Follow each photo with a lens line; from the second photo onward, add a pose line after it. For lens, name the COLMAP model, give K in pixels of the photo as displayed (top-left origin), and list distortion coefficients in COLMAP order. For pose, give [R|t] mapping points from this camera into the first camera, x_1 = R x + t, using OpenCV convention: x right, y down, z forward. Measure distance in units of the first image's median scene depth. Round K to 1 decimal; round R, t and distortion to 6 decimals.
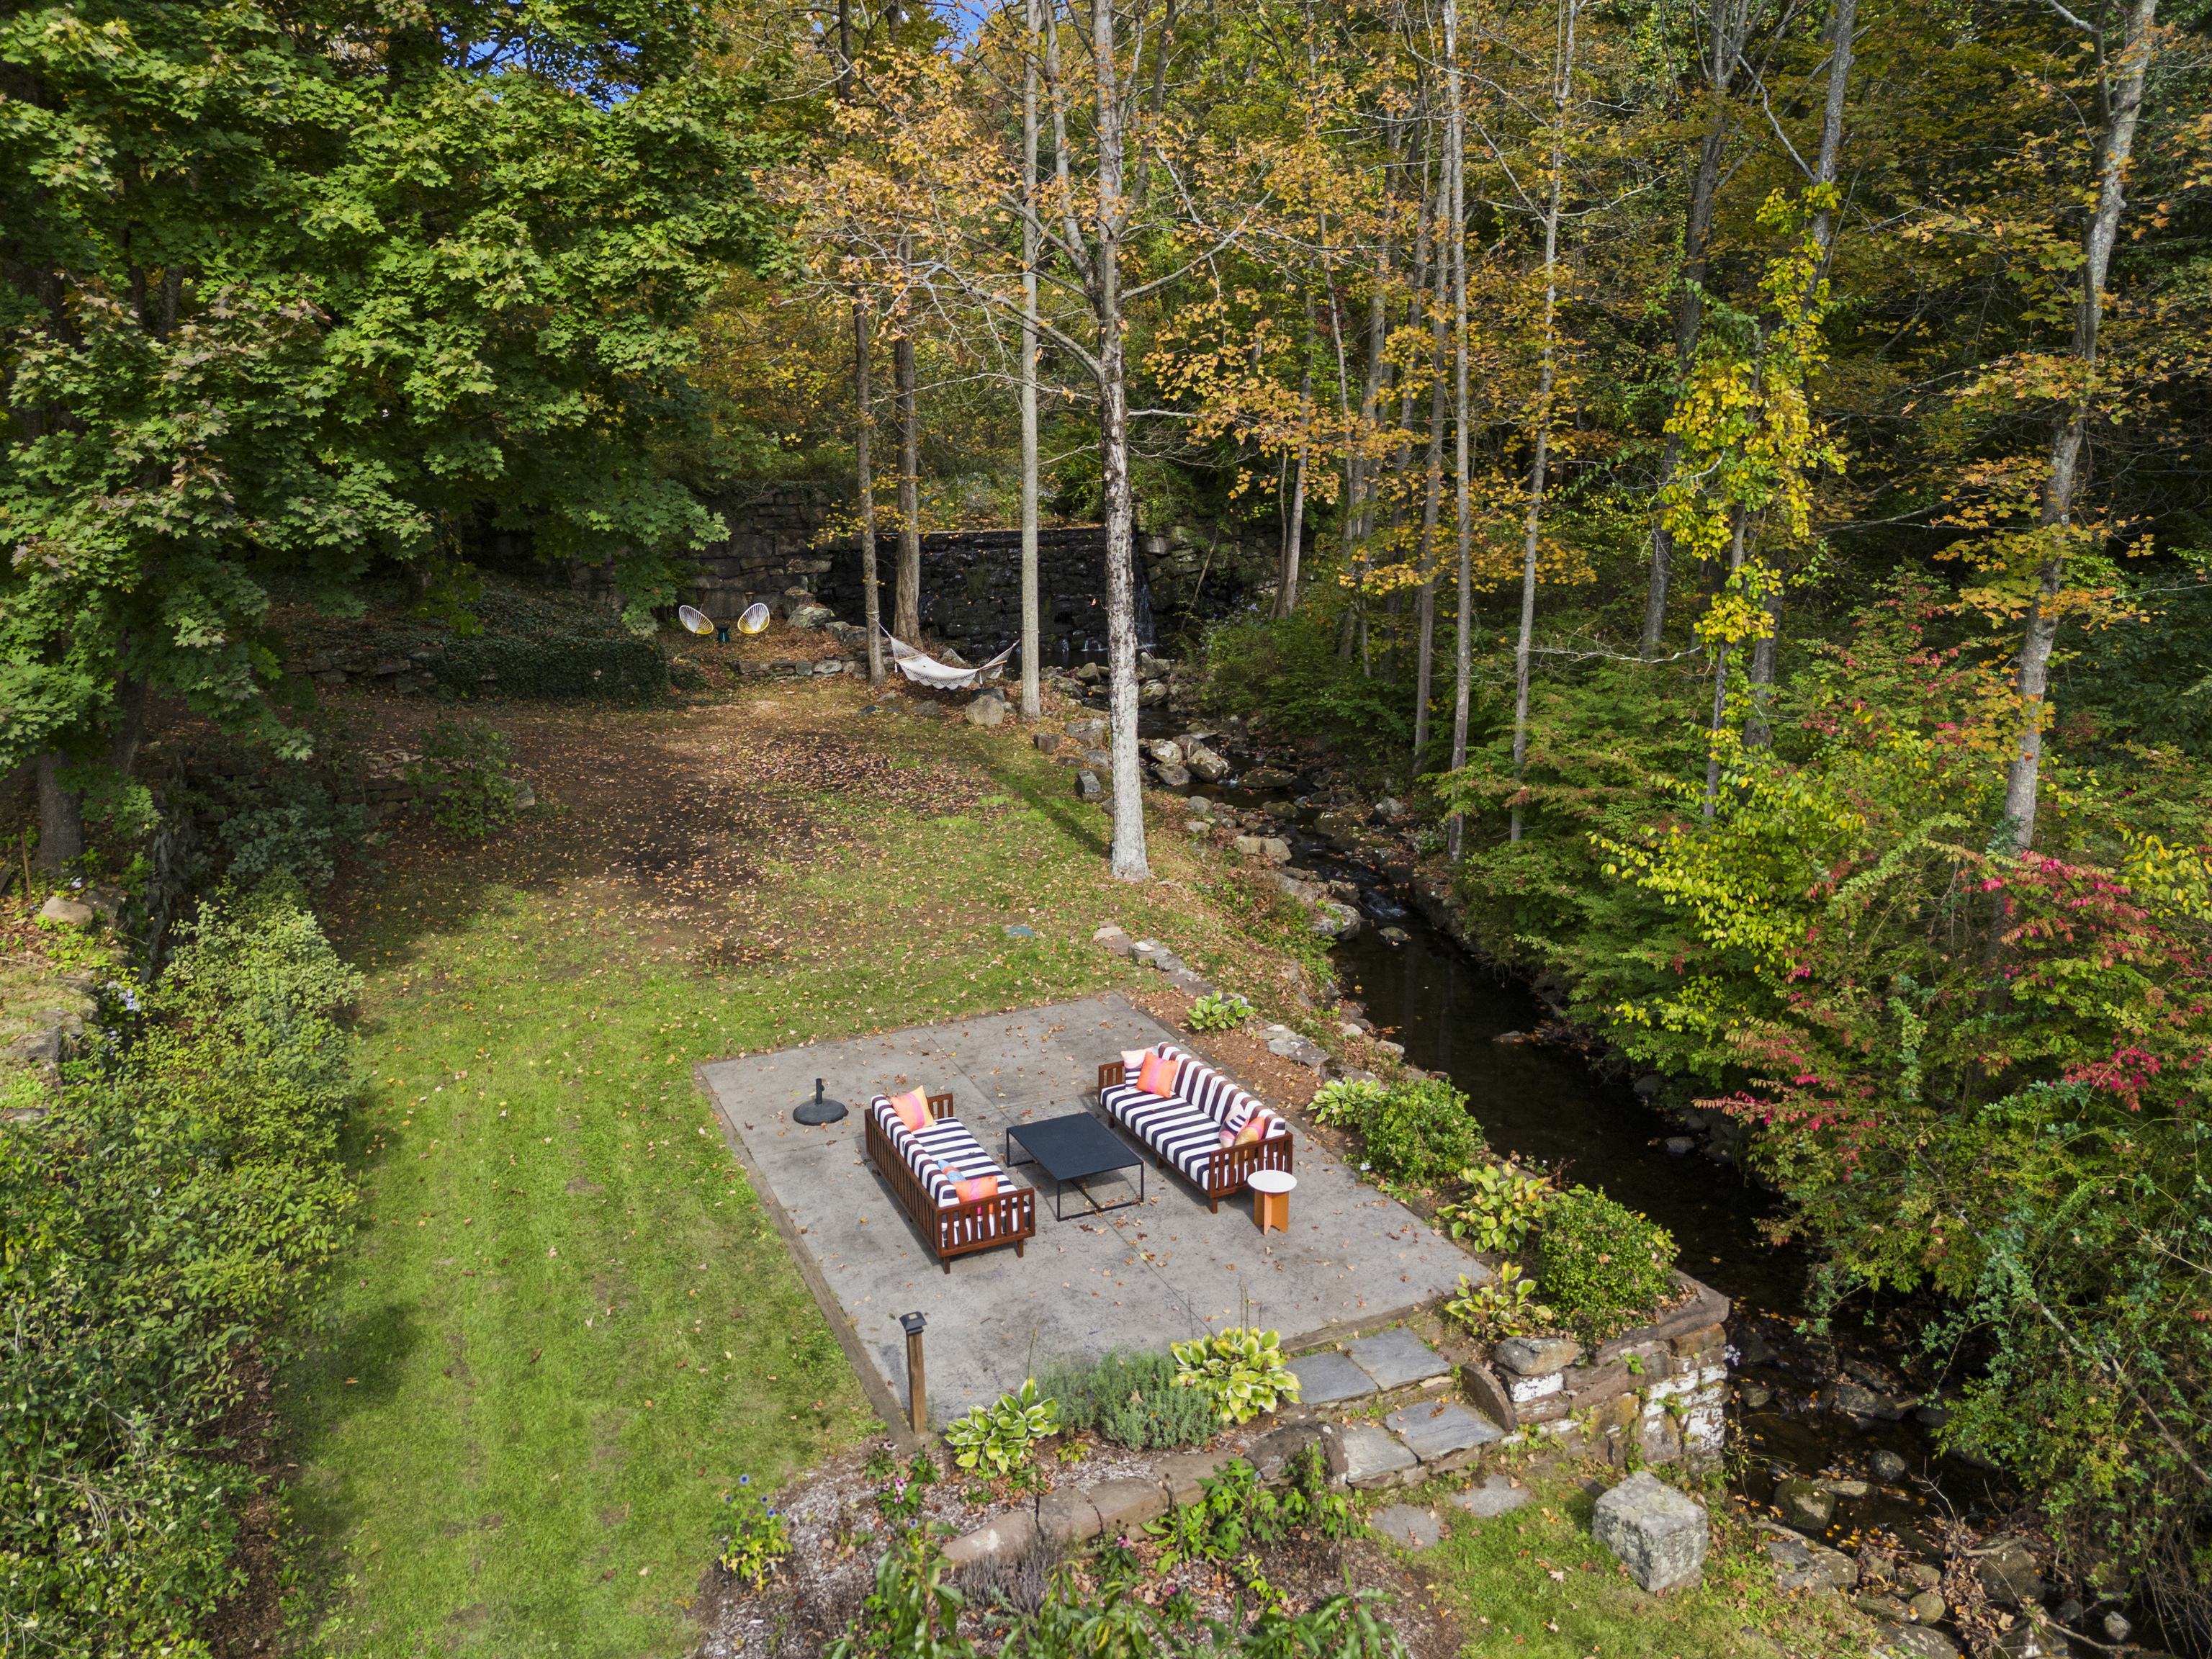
lens RADIAL K [[1571.5, 0, 1109.0], [0, 1571.5, 833.7], [0, 0, 1]] dist [0.057181, -0.039945]
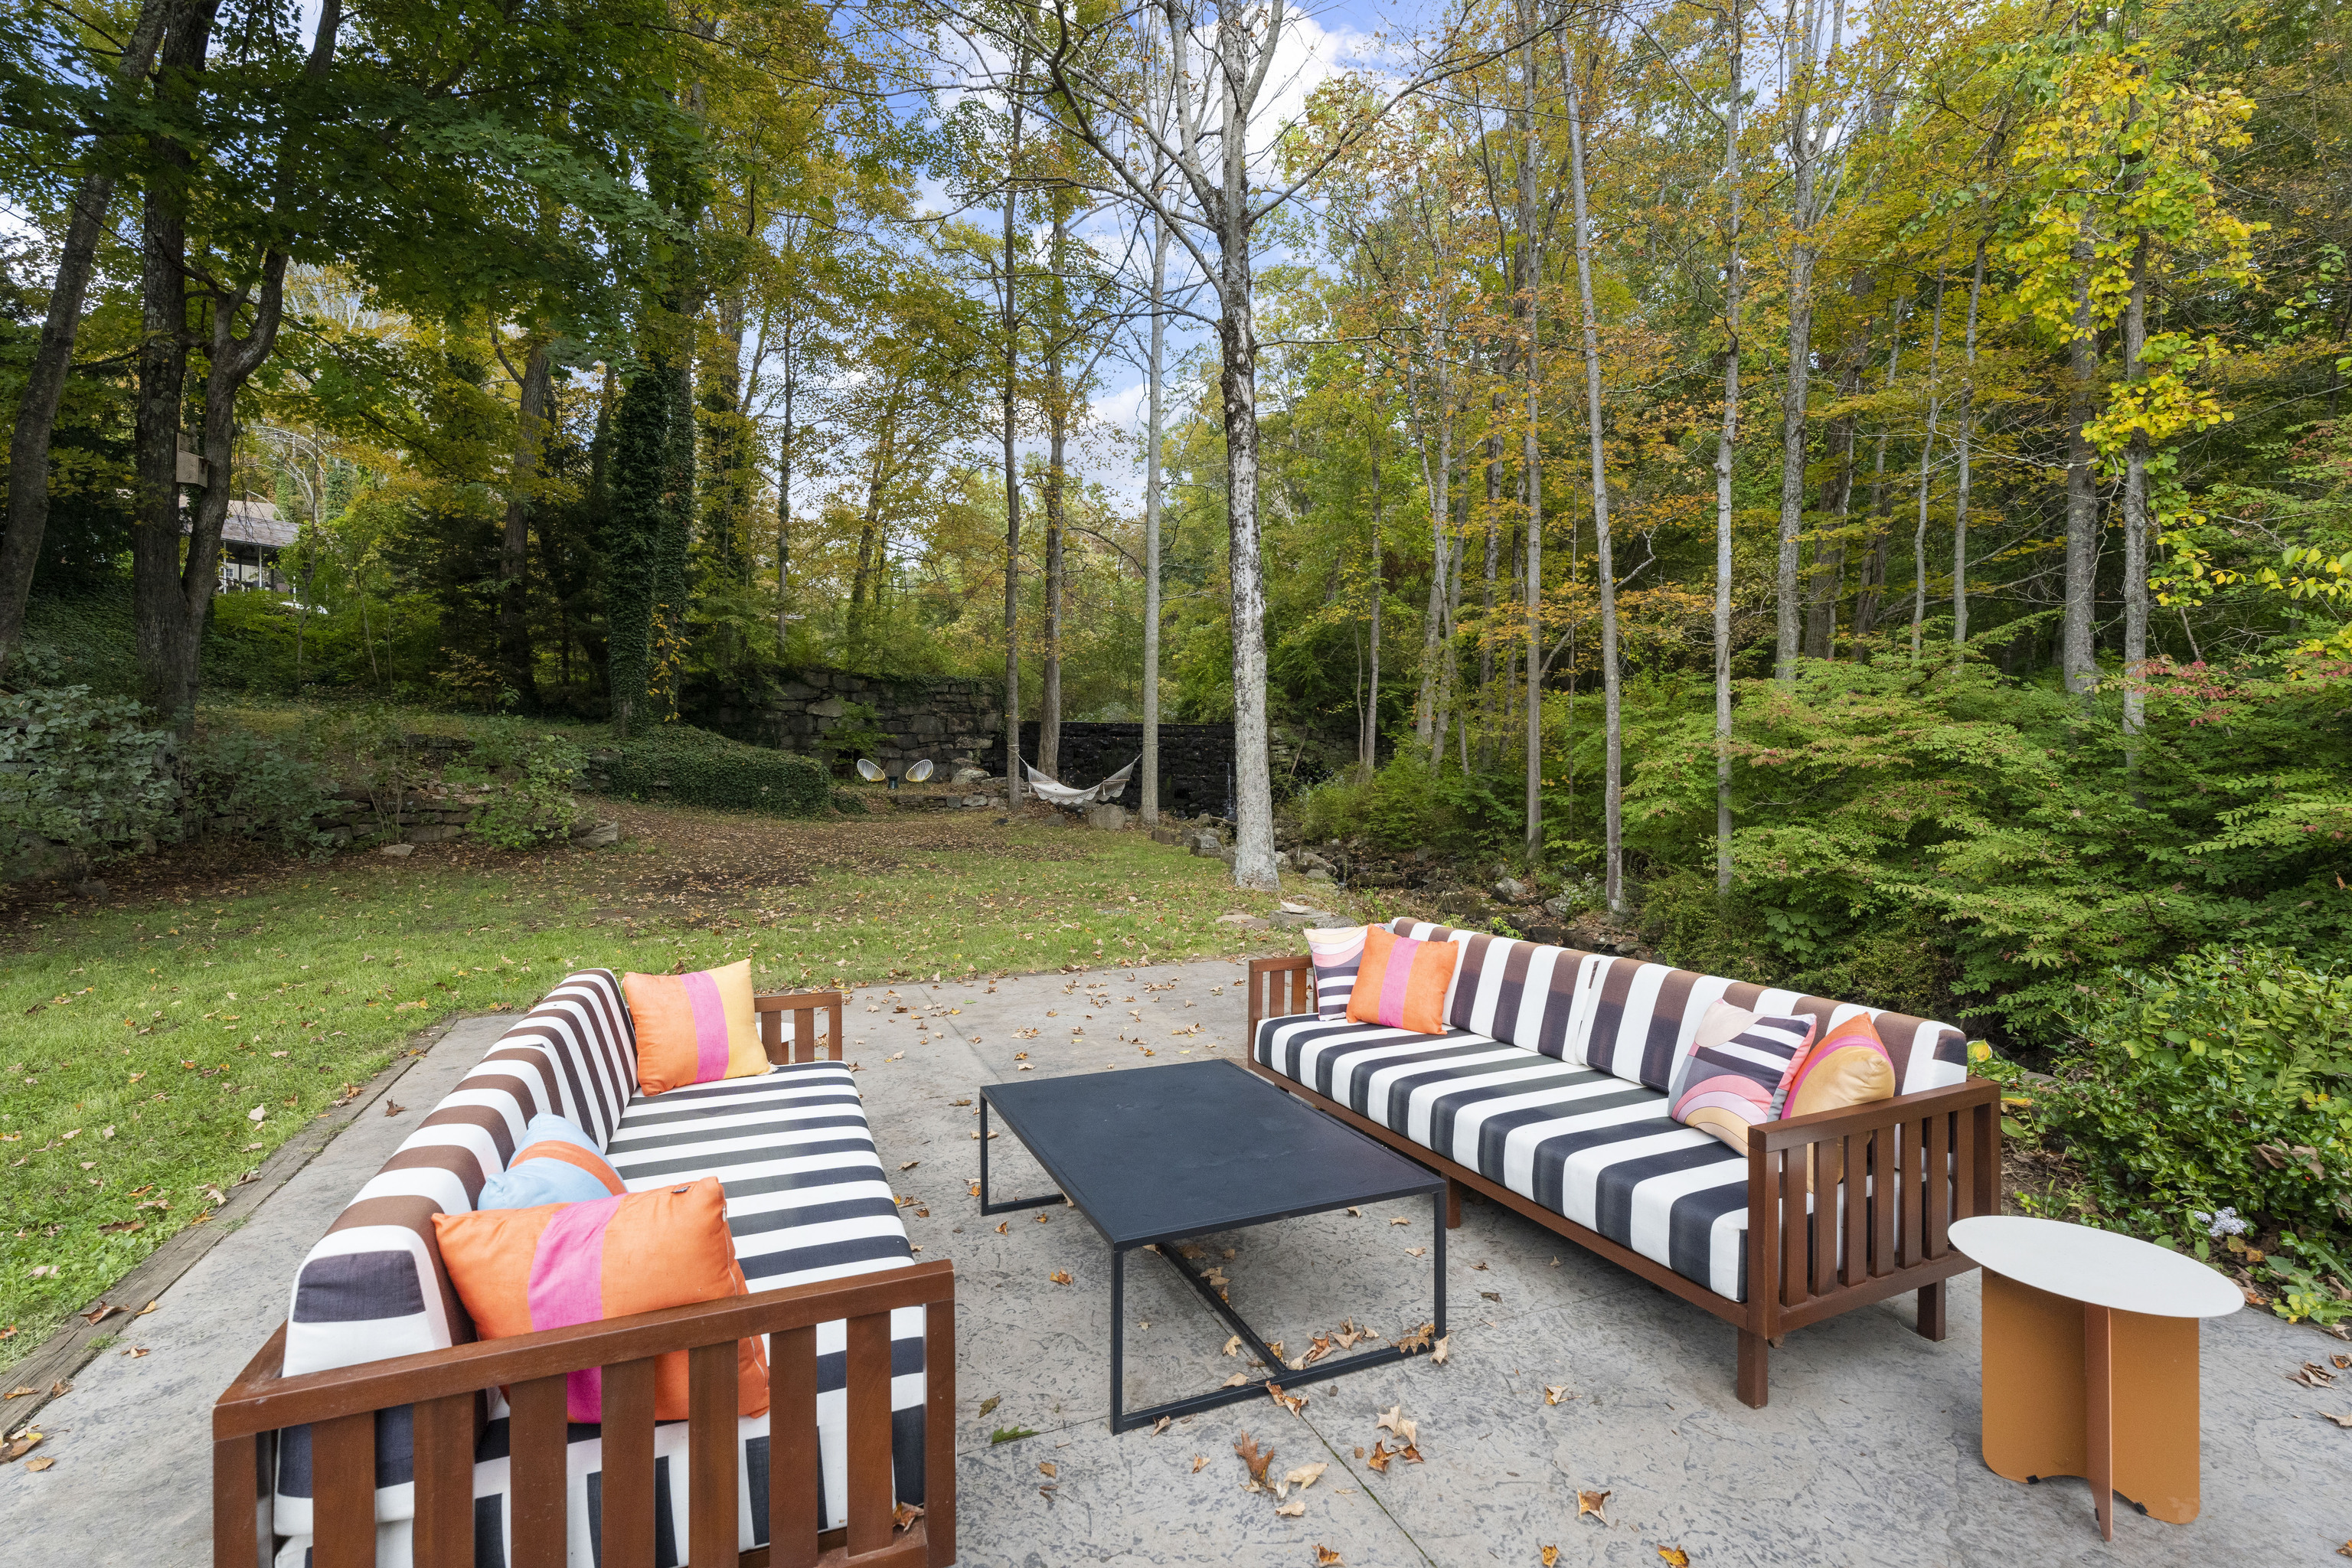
lens RADIAL K [[1049.6, 0, 1172.0], [0, 1049.6, 772.9], [0, 0, 1]] dist [-0.000369, -0.000804]
pose [[0.999233, 0.003068, -0.039051, -0.015799], [-0.012598, 0.969132, -0.246220, 0.166375], [0.037090, 0.246523, 0.968427, 0.726091]]
